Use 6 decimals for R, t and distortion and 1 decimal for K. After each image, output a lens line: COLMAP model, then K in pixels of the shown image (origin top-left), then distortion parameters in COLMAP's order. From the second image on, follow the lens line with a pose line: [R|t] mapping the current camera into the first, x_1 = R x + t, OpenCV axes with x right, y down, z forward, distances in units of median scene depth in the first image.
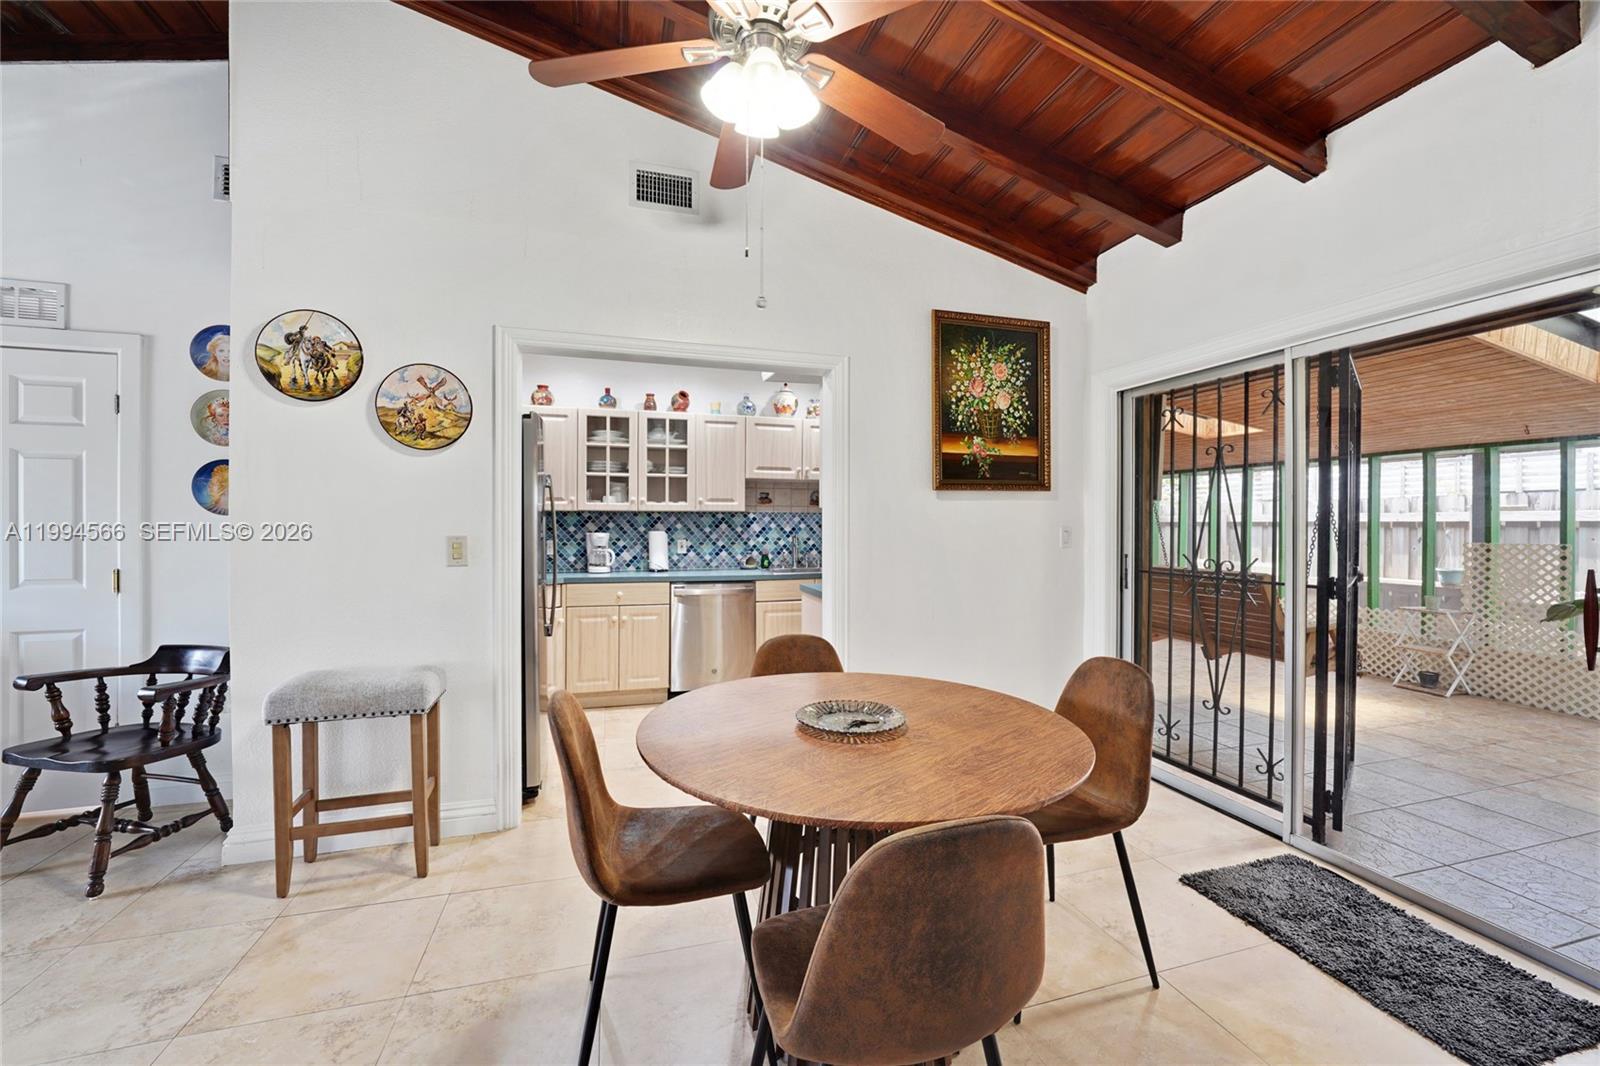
lens RADIAL K [[645.9, 0, 792.8], [0, 645.9, 526.7], [0, 0, 1]] dist [-0.014230, 0.005979]
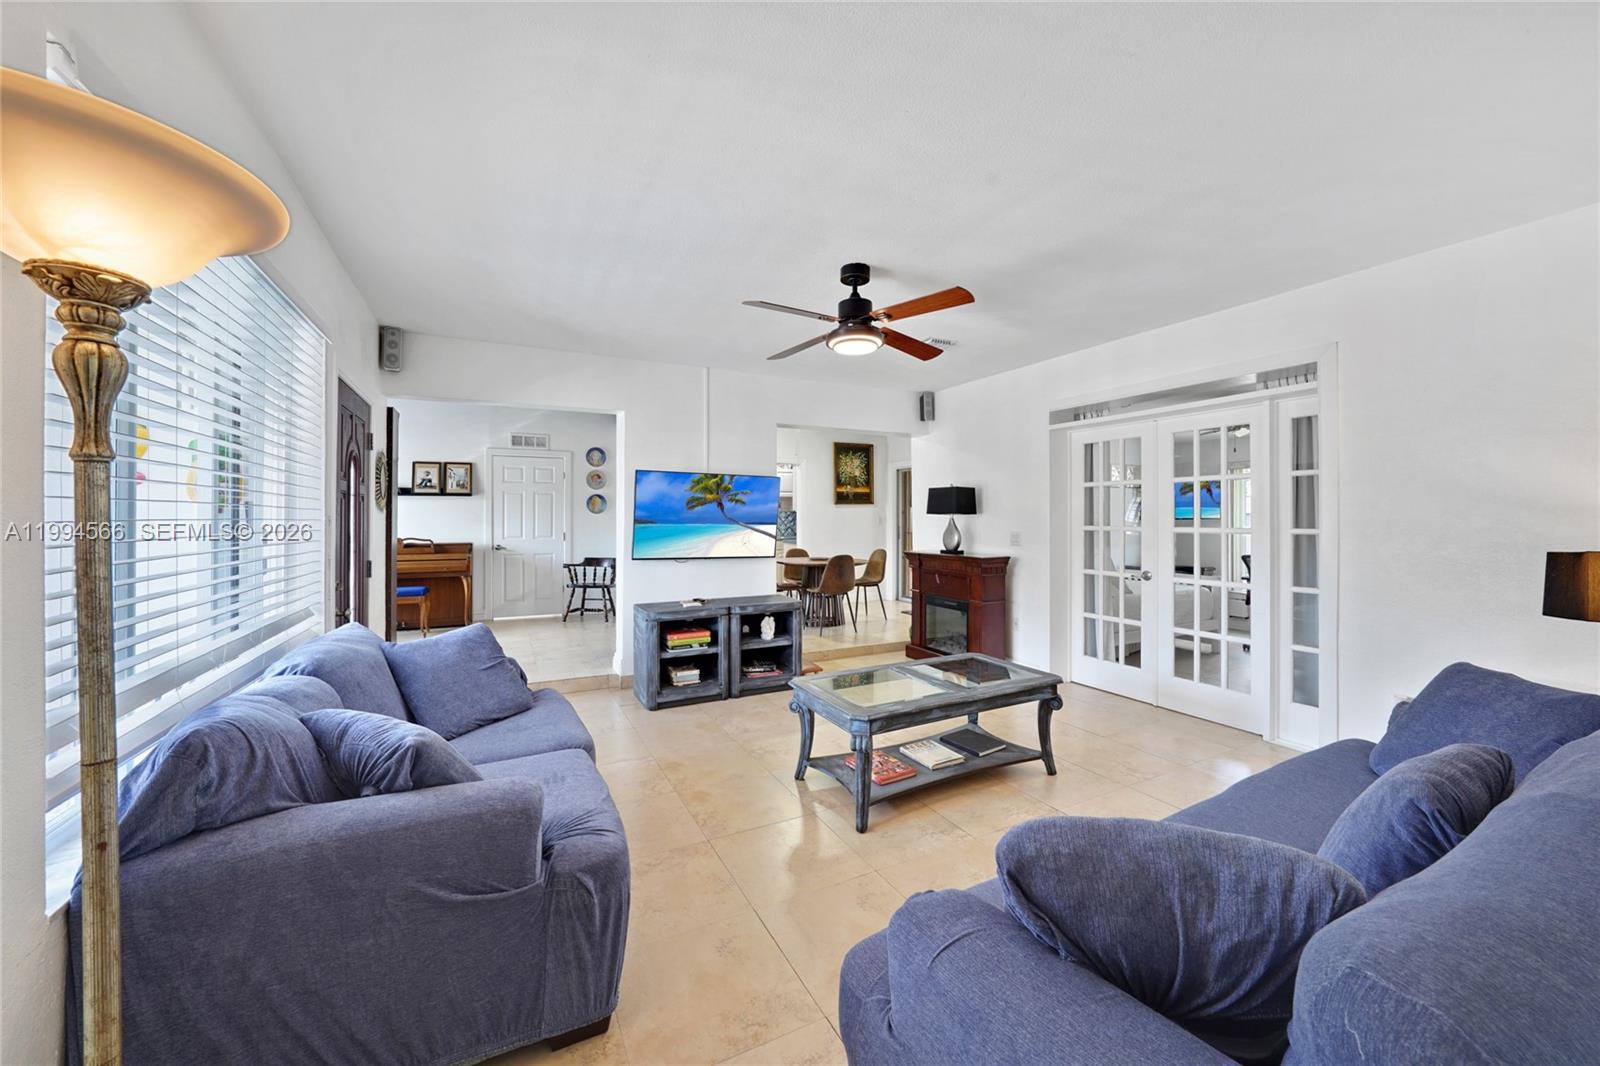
lens RADIAL K [[606.6, 0, 814.6], [0, 606.6, 509.3], [0, 0, 1]] dist [-0.009271, 0.003320]
pose [[0.977495, 0.001341, 0.210957, -0.453108], [0.002008, 0.999875, -0.015657, 0.006045], [-0.210951, 0.015728, 0.977370, -1.687393]]
